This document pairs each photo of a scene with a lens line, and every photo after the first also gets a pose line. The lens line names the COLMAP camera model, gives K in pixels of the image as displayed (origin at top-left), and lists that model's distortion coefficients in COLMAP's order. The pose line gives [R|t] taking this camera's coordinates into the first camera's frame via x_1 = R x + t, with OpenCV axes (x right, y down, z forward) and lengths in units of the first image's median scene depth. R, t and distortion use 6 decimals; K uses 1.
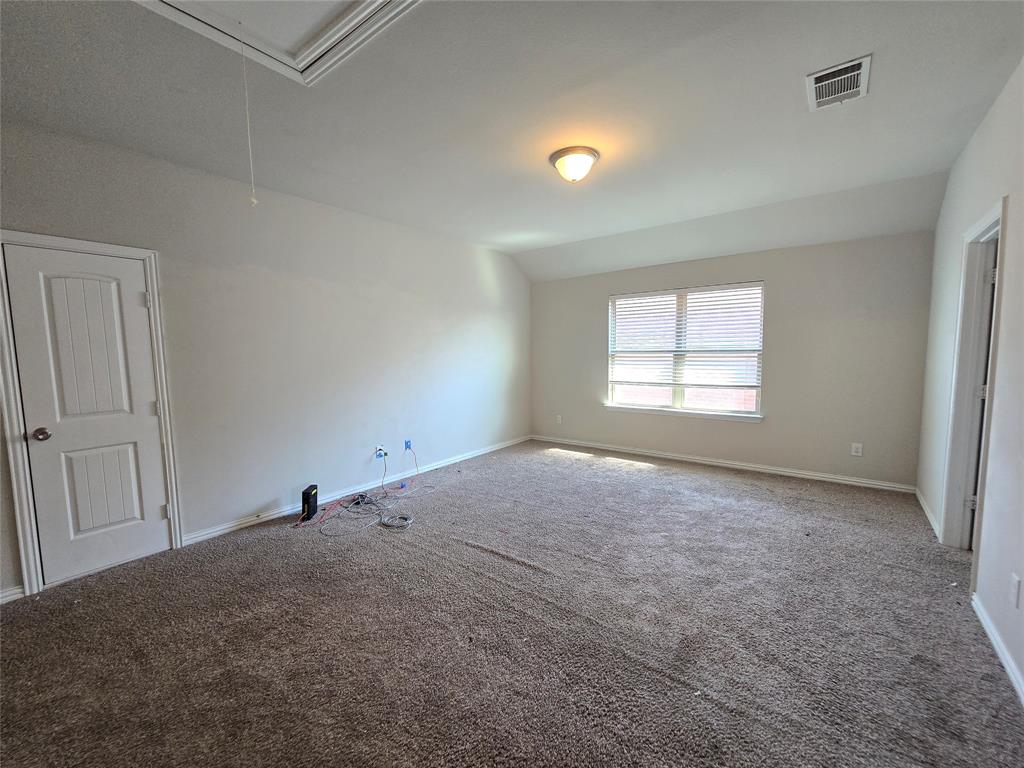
lens RADIAL K [[420.0, 0, 511.4], [0, 420.0, 390.1], [0, 0, 1]] dist [-0.001789, 0.000286]
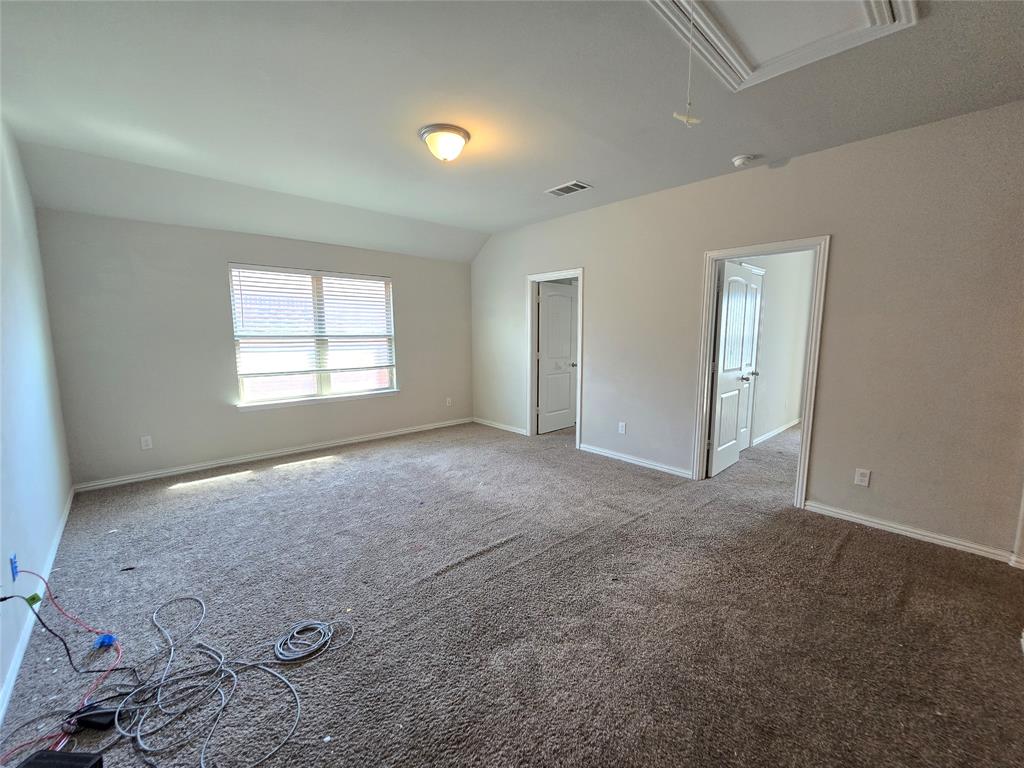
lens RADIAL K [[420.0, 0, 512.1], [0, 420.0, 386.9], [0, 0, 1]] dist [-0.001789, 0.000286]
pose [[0.175679, -0.113443, 0.977889, -0.519114], [0.092767, 0.990826, 0.098278, -0.033285], [-0.980067, 0.073451, 0.184591, 0.432717]]
